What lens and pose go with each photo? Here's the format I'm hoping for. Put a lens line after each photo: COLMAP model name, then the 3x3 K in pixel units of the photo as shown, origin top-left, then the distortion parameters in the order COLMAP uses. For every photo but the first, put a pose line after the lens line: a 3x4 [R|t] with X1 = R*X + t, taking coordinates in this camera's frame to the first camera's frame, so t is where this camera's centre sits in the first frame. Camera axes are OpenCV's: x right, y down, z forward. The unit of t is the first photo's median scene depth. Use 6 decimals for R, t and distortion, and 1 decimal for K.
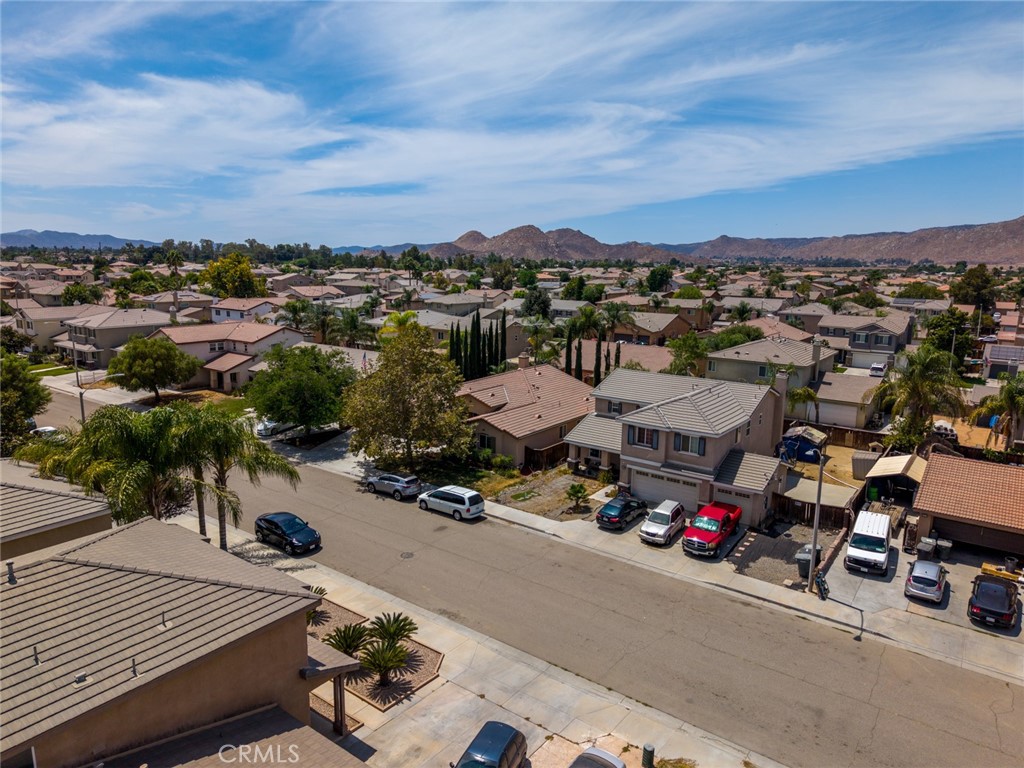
lens RADIAL K [[687.8, 0, 506.2], [0, 687.8, 380.7], [0, 0, 1]] dist [0.025082, -0.018811]
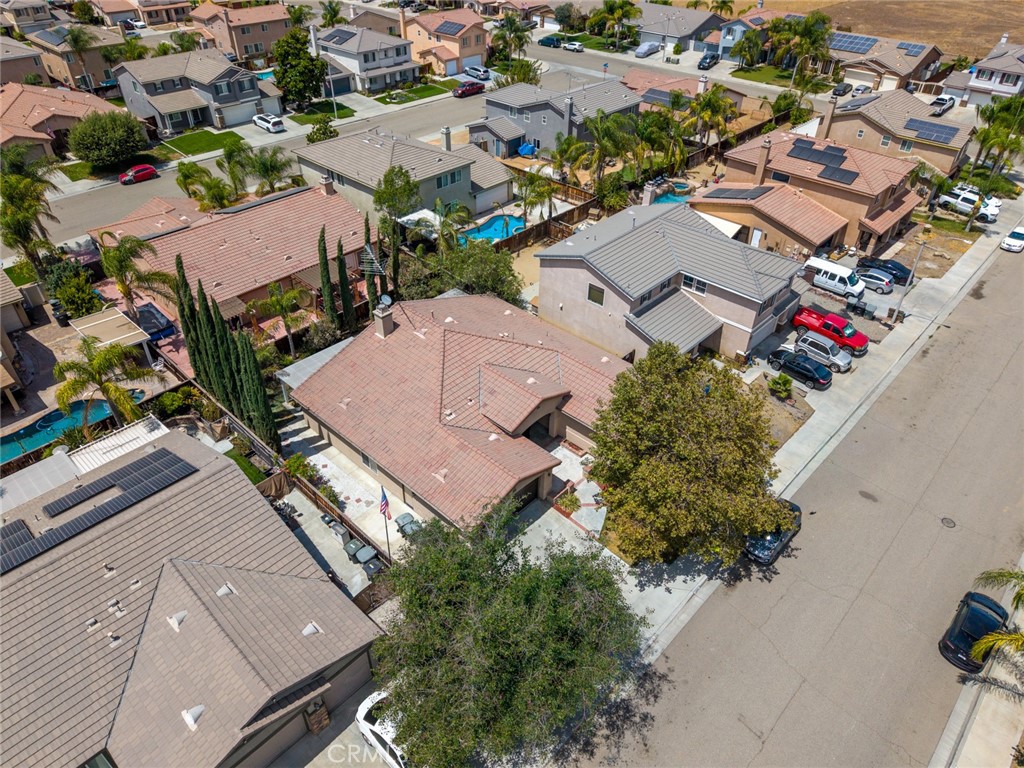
lens RADIAL K [[687.8, 0, 514.2], [0, 687.8, 387.2], [0, 0, 1]] dist [0.025082, -0.018811]
pose [[0.125730, -0.617236, 0.776667, -0.319499], [0.171190, 0.784634, 0.595855, -0.220405], [-0.977183, 0.058041, 0.204316, 0.514607]]
